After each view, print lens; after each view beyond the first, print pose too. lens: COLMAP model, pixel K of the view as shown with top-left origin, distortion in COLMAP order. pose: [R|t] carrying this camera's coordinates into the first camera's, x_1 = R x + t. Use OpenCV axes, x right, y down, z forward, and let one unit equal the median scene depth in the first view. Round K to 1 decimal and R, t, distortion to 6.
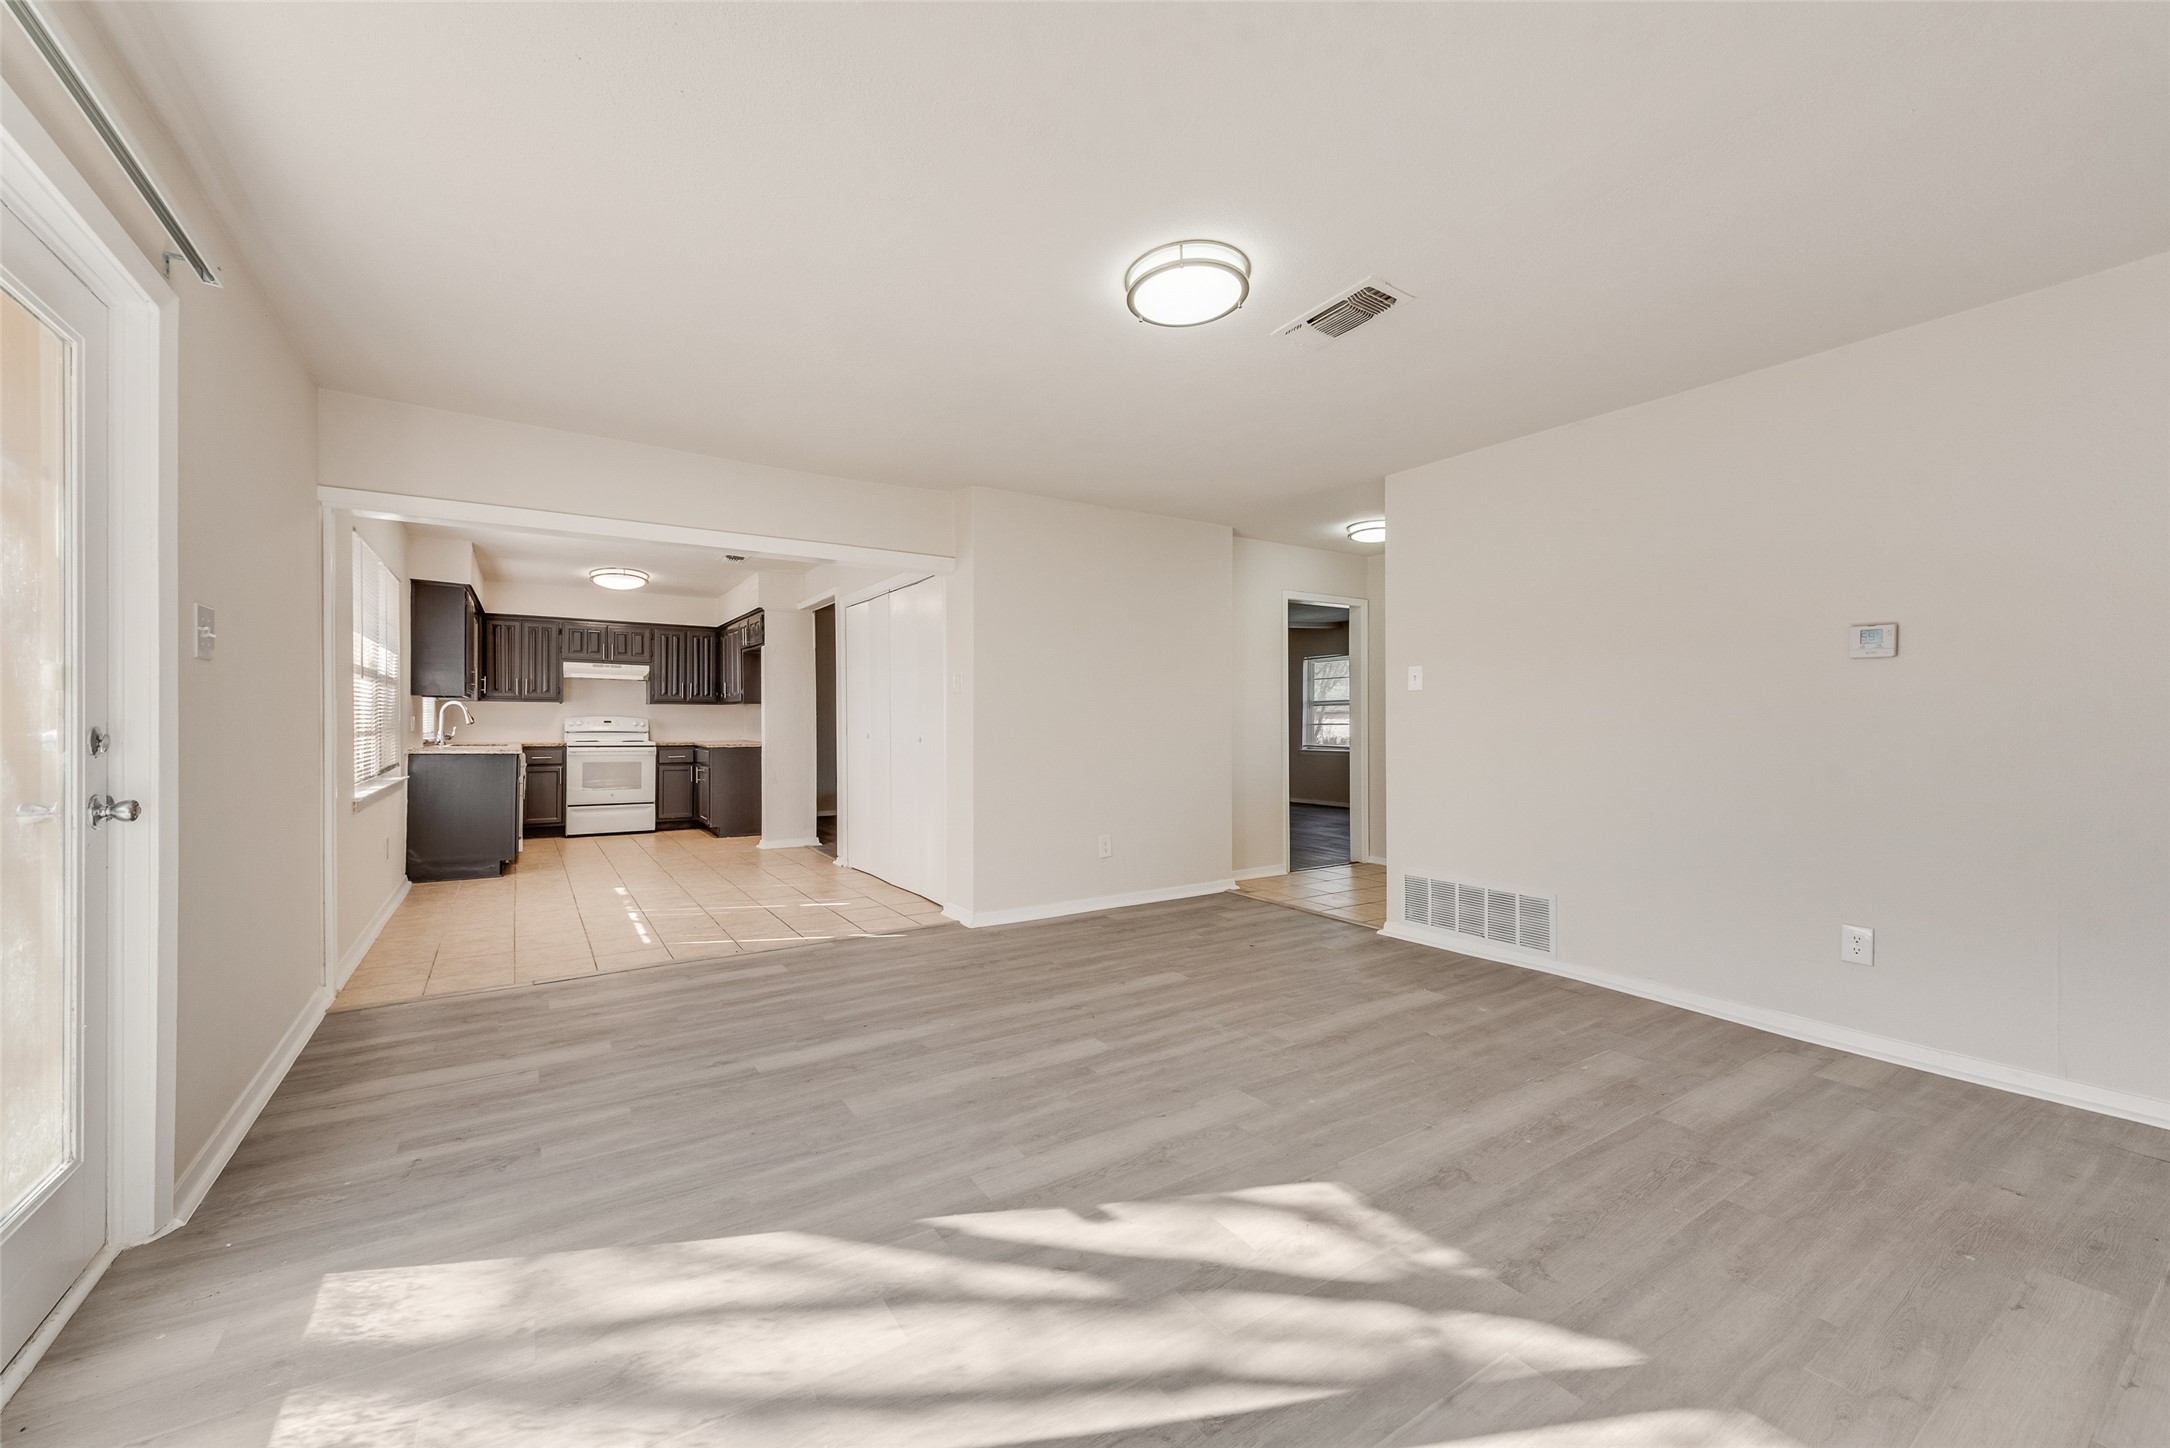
lens RADIAL K [[858.9, 0, 1085.4], [0, 858.9, 721.6], [0, 0, 1]] dist [0.000509, -0.000136]
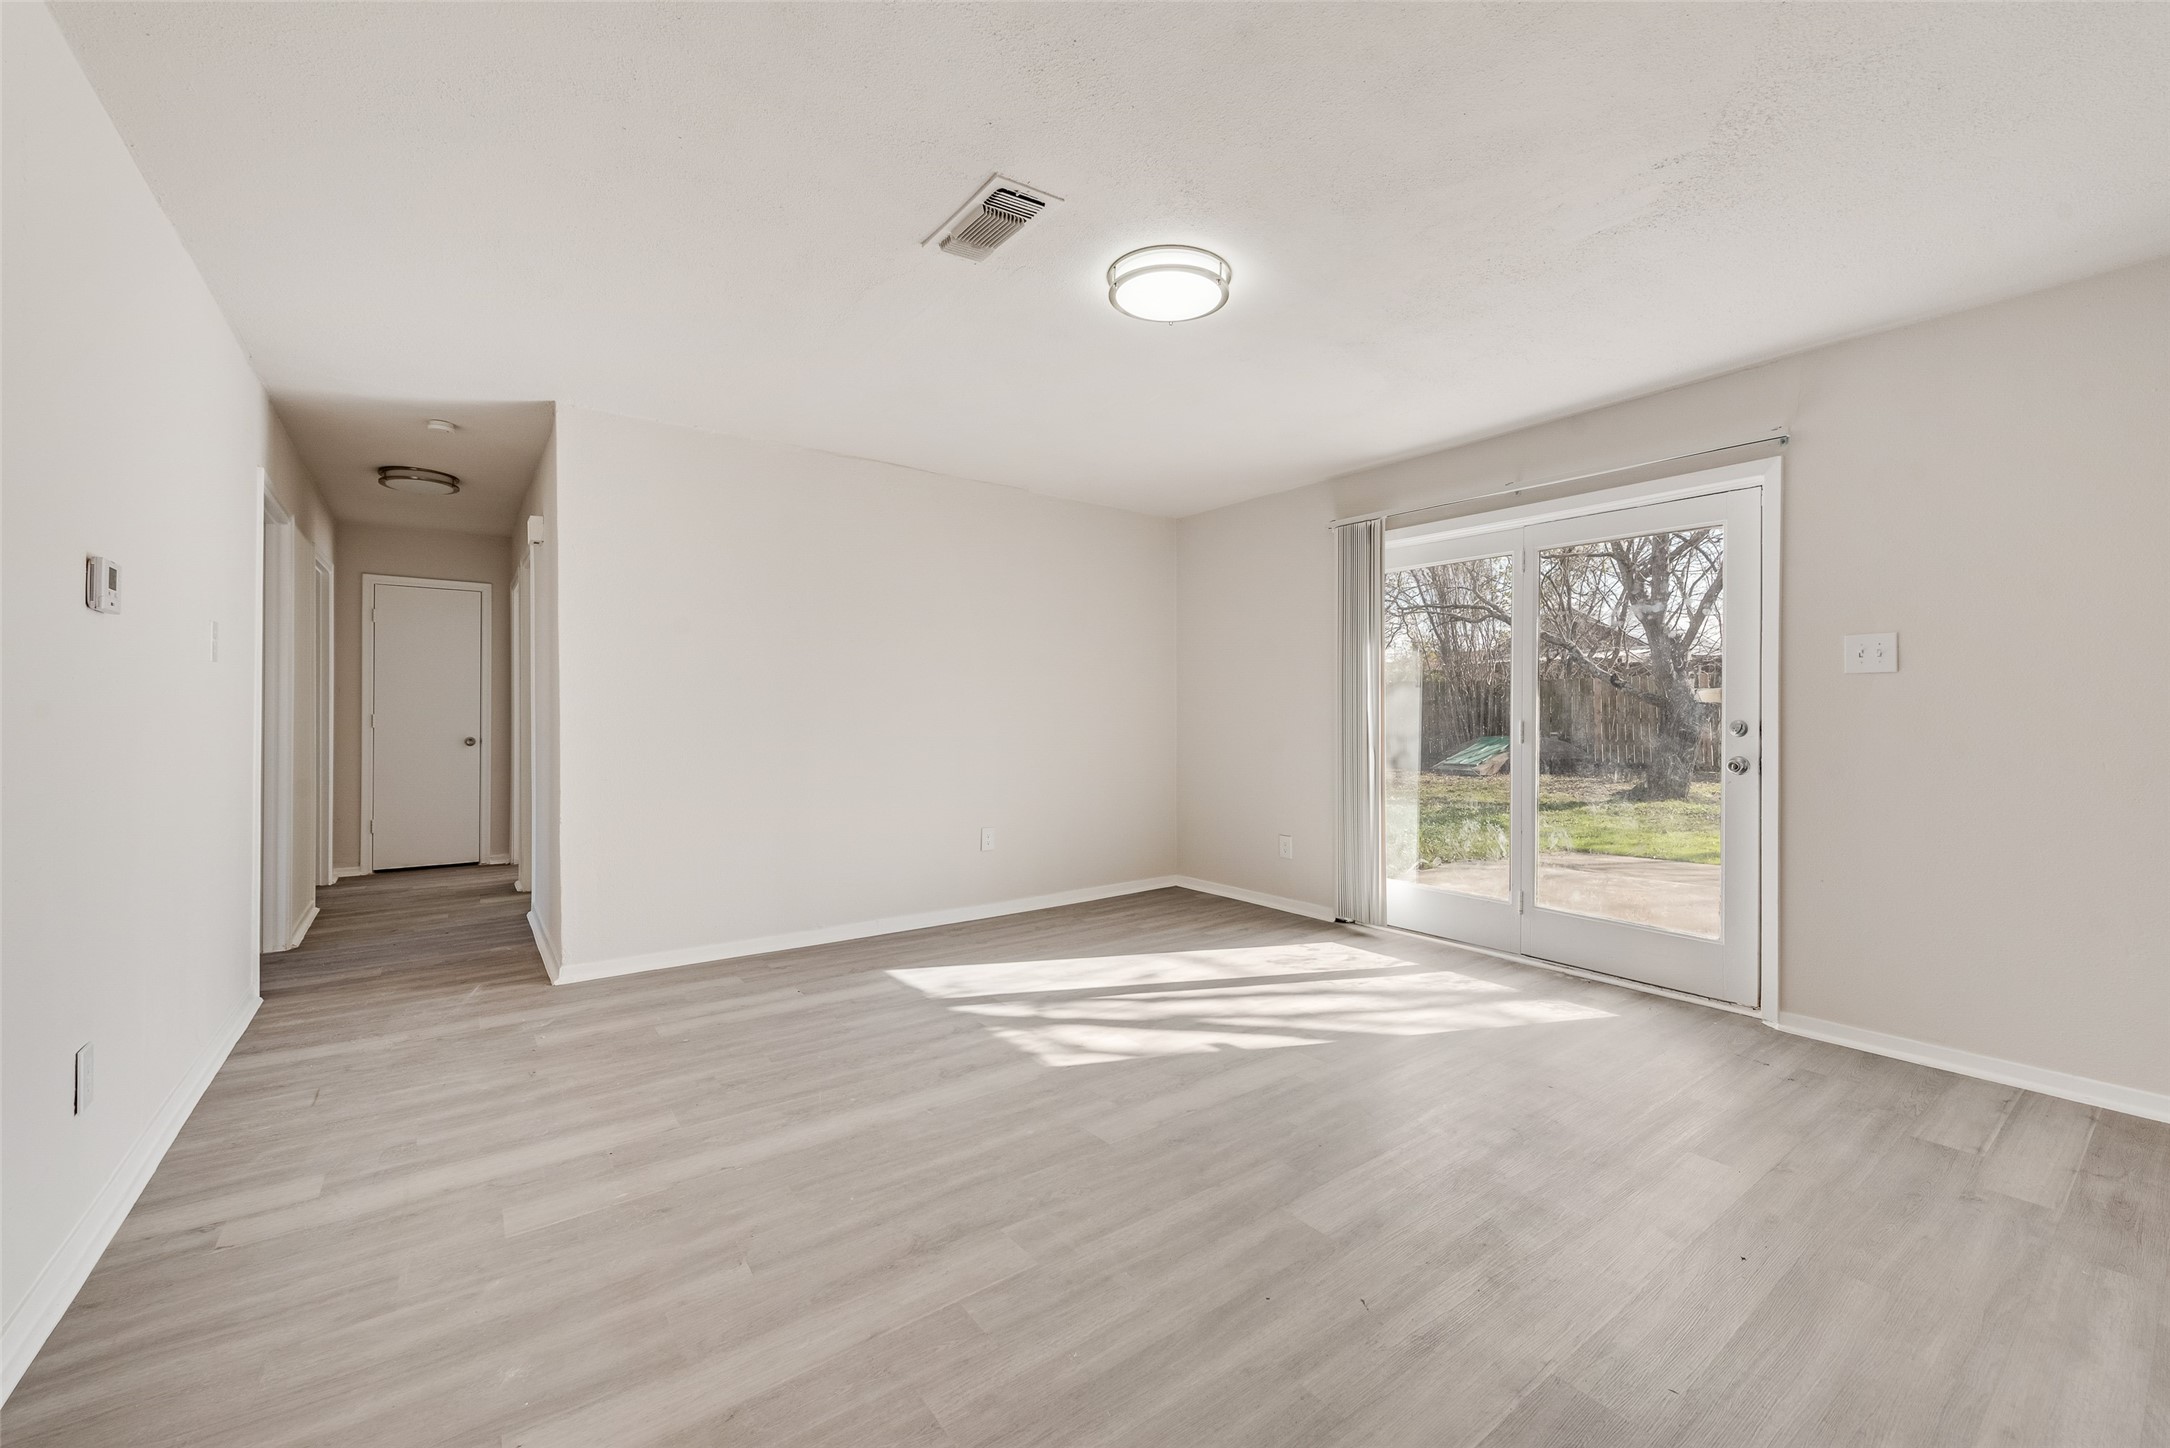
lens RADIAL K [[858.9, 0, 1084.2], [0, 858.9, 715.0], [0, 0, 1]] dist [0.000509, -0.000136]
pose [[-0.998402, -0.003342, -0.056413, 0.265537], [-0.003475, 0.999991, 0.002258, -0.002999], [0.056405, 0.002450, -0.998405, 1.955857]]
